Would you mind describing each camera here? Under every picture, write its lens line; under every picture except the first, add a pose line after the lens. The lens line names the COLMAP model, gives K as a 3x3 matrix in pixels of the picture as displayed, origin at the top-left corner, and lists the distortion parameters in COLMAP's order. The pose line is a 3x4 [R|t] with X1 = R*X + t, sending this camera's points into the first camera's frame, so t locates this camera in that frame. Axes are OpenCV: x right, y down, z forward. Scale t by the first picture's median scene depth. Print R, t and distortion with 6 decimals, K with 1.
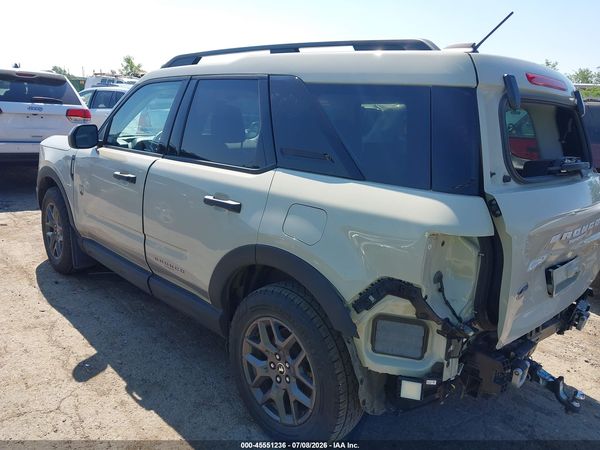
lens RADIAL K [[493.7, 0, 300.0], [0, 493.7, 225.0], [0, 0, 1]] dist [0.002052, -0.012217]
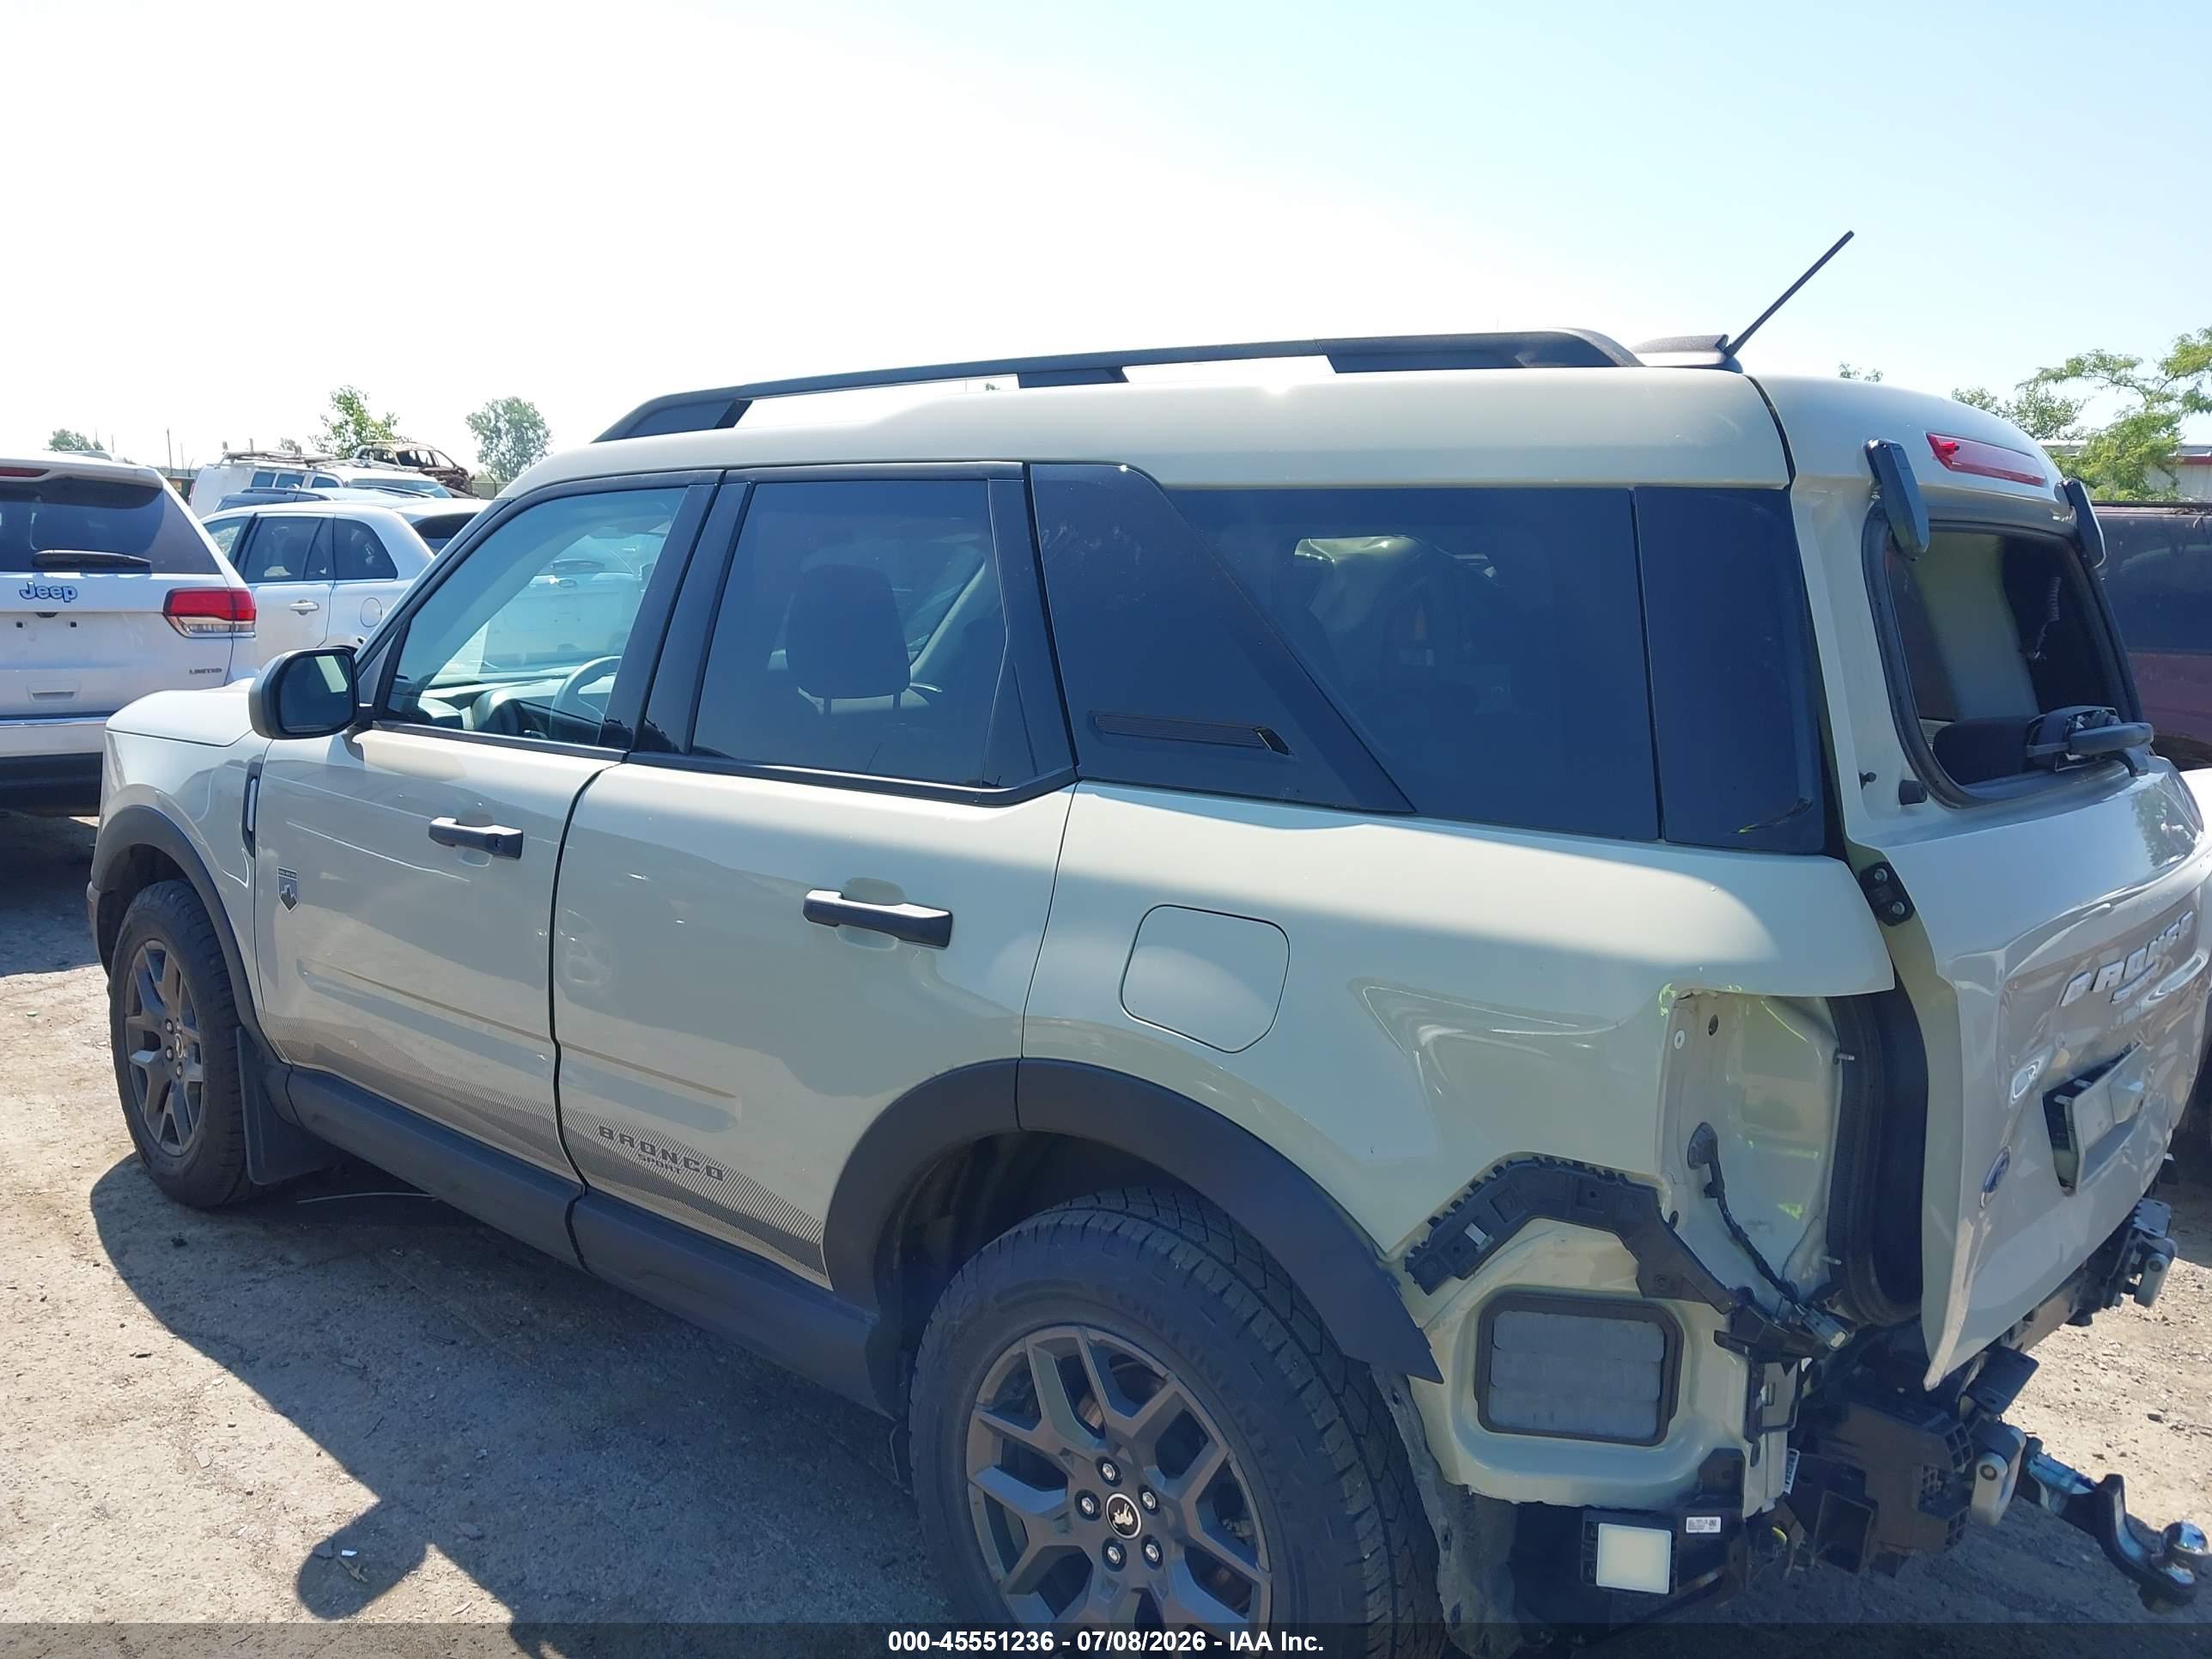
lens RADIAL K [[1809.5, 0, 1106.0], [0, 1809.5, 829.5], [0, 0, 1]] dist [-0.001104, -0.001970]
pose [[0.996822, -0.041497, 0.068004, -0.098030], [0.046823, 0.995798, -0.078702, -0.007378], [-0.064452, 0.081636, 0.994576, -0.024389]]
